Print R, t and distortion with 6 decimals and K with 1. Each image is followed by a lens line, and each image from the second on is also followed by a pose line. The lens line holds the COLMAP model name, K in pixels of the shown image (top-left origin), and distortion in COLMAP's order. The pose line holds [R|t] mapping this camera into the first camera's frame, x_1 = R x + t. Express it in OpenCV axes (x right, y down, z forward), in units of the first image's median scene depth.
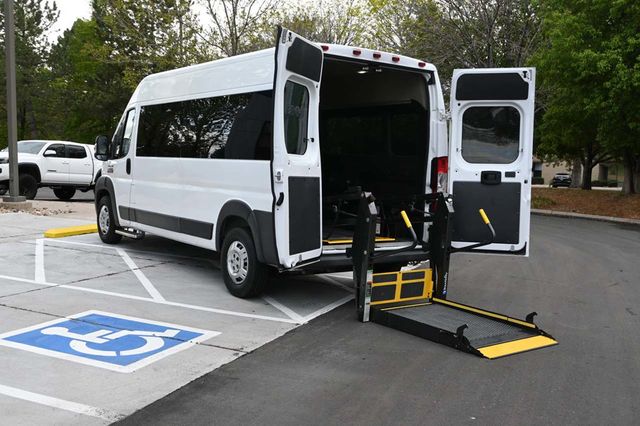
lens RADIAL K [[671.9, 0, 320.0], [0, 671.9, 213.0], [0, 0, 1]] dist [0.004181, 0.002628]
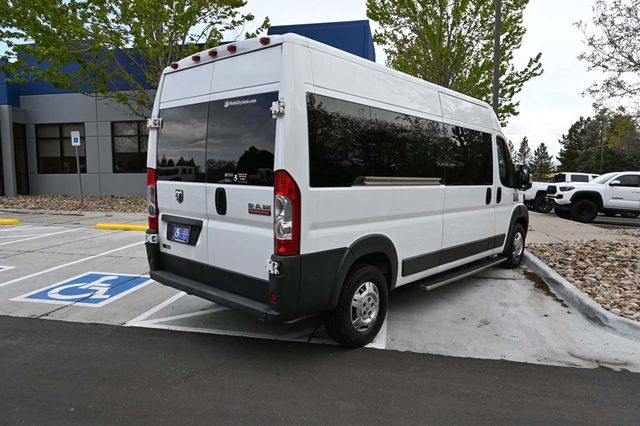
lens RADIAL K [[433.3, 0, 320.0], [0, 433.3, 213.0], [0, 0, 1]] dist [-0.004163, -0.000105]
pose [[0.207847, 0.053221, -0.976712, 0.450899], [-0.083132, 0.995867, 0.036574, -0.045173], [0.974622, 0.073594, 0.211413, 0.713124]]
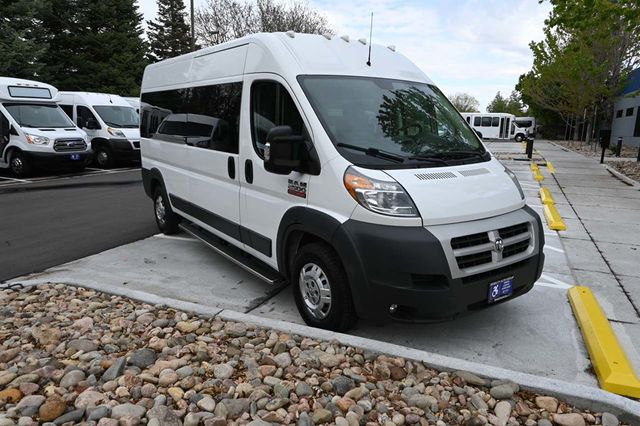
lens RADIAL K [[449.5, 0, 320.0], [0, 449.5, 213.0], [0, 0, 1]] dist [0.001890, 0.000651]
pose [[-0.998627, -0.052386, 0.000354, -0.174322], [-0.050189, 0.958648, 0.280133, -0.155684], [-0.015014, 0.279730, -0.959961, 1.519689]]
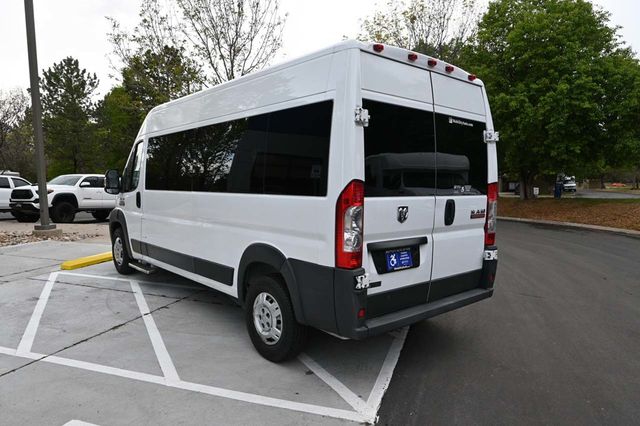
lens RADIAL K [[433.3, 0, 320.0], [0, 433.3, 213.0], [0, 0, 1]] dist [-0.004163, -0.000105]
pose [[0.996034, -0.038052, 0.080427, -0.069749], [0.038222, 0.999269, -0.000580, -0.038279], [-0.080346, 0.003652, 0.996760, 0.336071]]
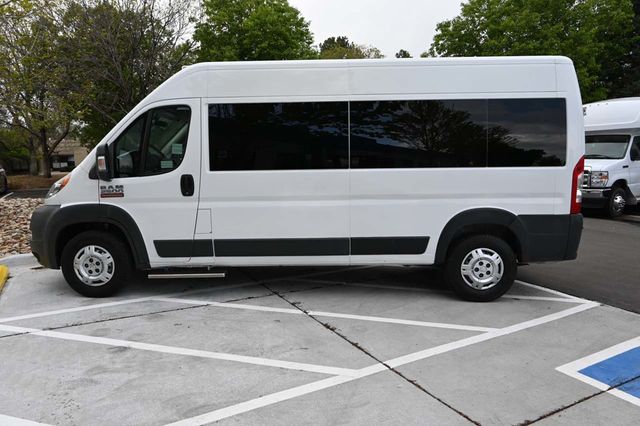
lens RADIAL K [[436.9, 0, 320.4], [0, 436.9, 197.4], [0, 0, 1]] dist [0.005877, 0.001611]
pose [[0.604376, -0.117373, 0.788006, -0.560745], [0.091865, 0.992758, 0.077413, -0.077289], [-0.791385, 0.025604, 0.610782, 0.567831]]
